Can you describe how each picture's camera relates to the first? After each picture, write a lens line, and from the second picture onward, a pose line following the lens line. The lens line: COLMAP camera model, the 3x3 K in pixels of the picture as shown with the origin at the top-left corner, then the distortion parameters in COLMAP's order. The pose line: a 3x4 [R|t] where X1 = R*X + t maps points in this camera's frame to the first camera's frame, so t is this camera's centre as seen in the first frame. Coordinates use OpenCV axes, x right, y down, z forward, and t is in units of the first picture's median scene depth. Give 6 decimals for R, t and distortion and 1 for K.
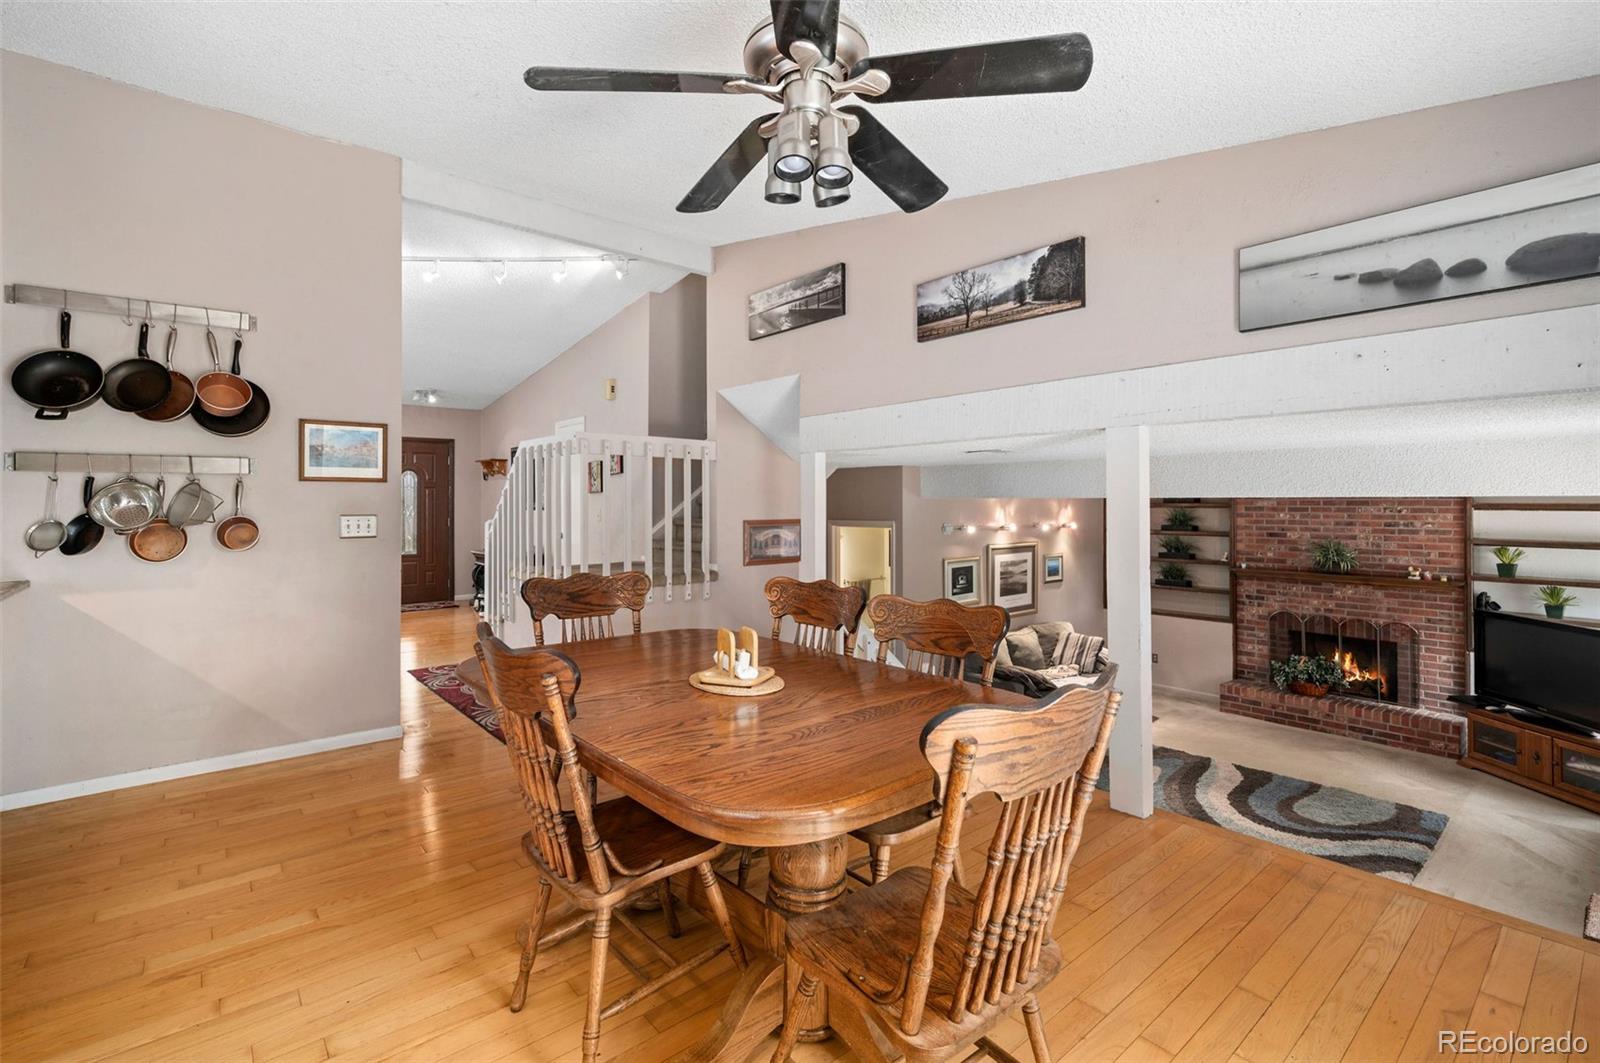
lens RADIAL K [[737.2, 0, 796.3], [0, 737.2, 496.9], [0, 0, 1]] dist [0.003803, -0.001118]
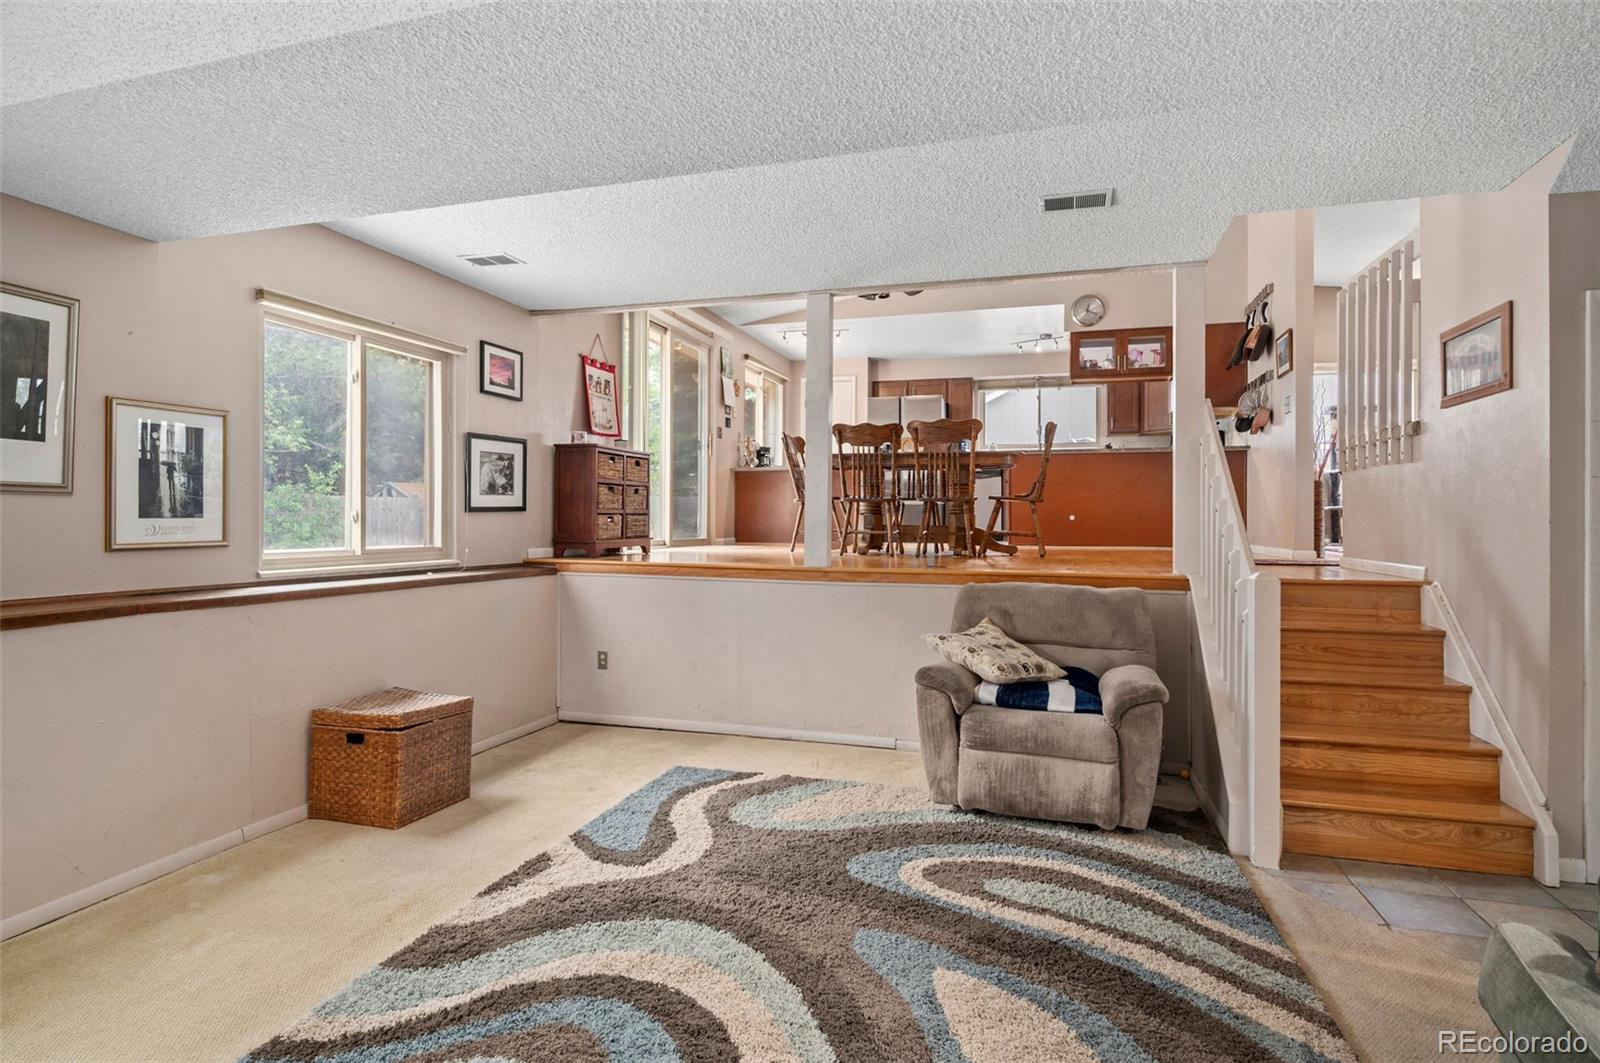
lens RADIAL K [[823.8, 0, 800.9], [0, 823.8, 520.7], [0, 0, 1]] dist [-0.000590, -0.000181]
pose [[-0.839717, 0.000061, -0.543024, 0.557262], [-0.000695, 0.999999, 0.001187, 0.140334], [0.543023, 0.001374, -0.839717, 0.970379]]
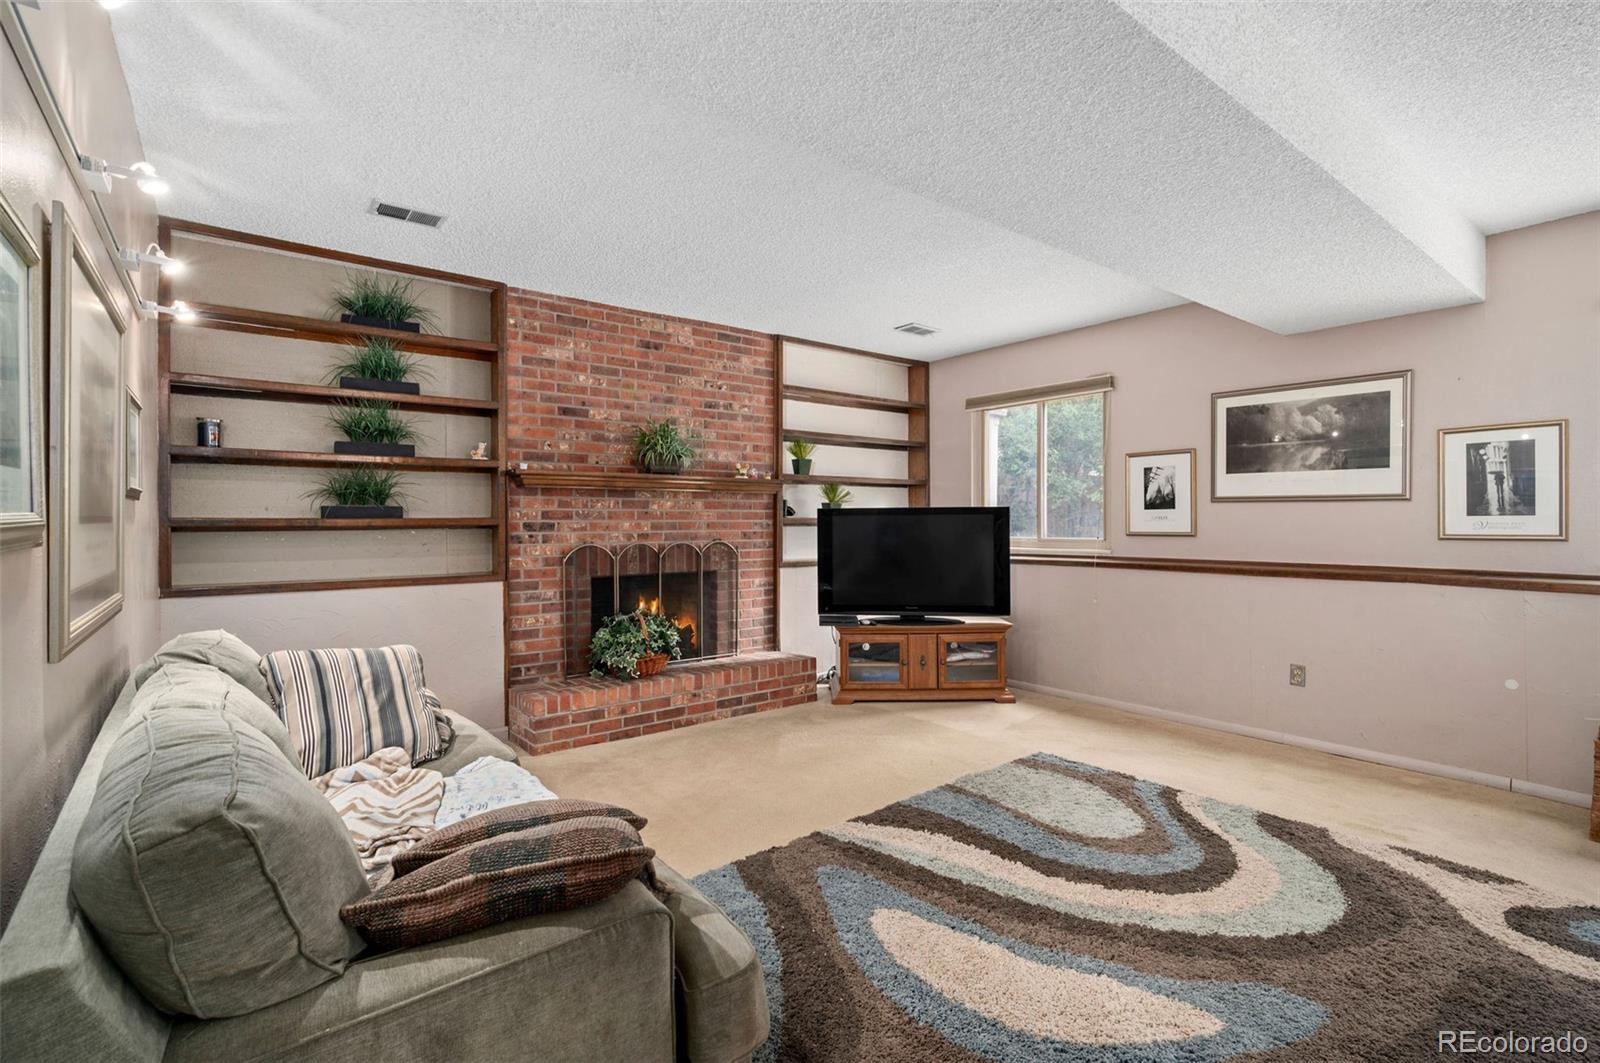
lens RADIAL K [[737.2, 0, 806.7], [0, 737.2, 523.2], [0, 0, 1]] dist [0.003803, -0.001118]
pose [[0.035525, -0.005552, 0.999353, 0.100030], [-0.003405, 0.999978, 0.005676, 0.143578], [-0.999363, -0.003605, 0.035505, 0.867859]]
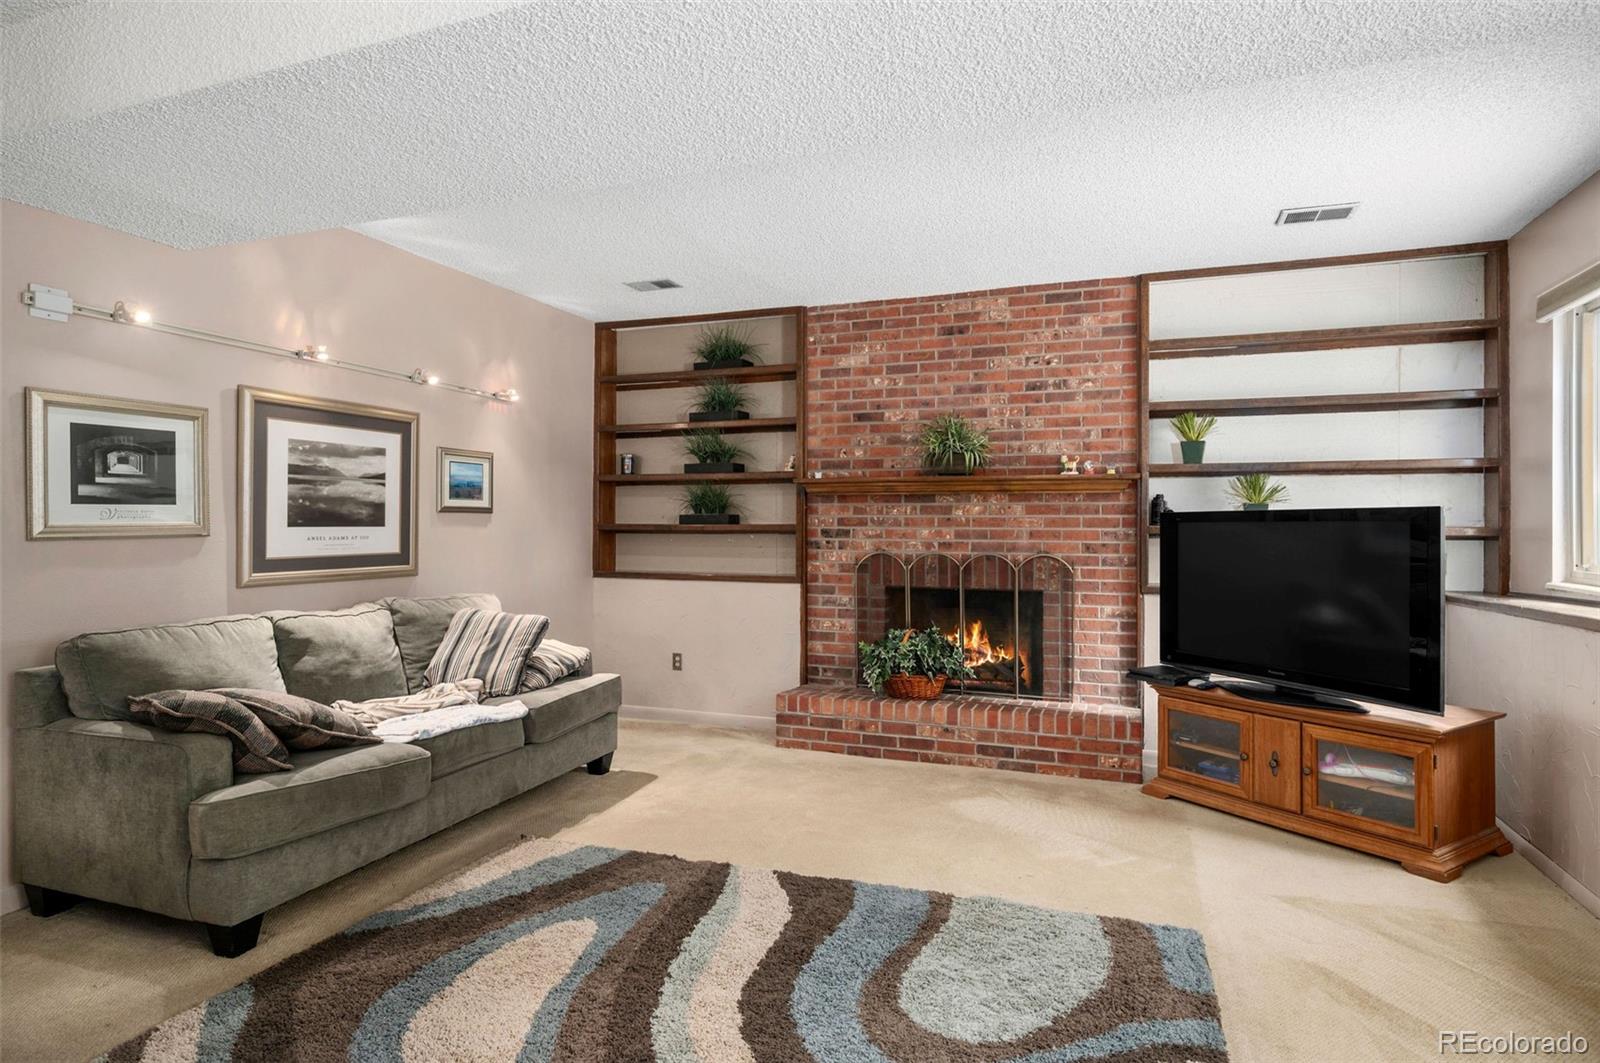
lens RADIAL K [[880.2, 0, 812.5], [0, 880.2, 522.9], [0, 0, 1]] dist [-0.003632, -0.001305]
pose [[0.872578, 0.004822, 0.488450, 0.314740], [-0.006288, 0.999979, 0.001362, 0.141250], [-0.488434, -0.004259, 0.872591, 0.479271]]
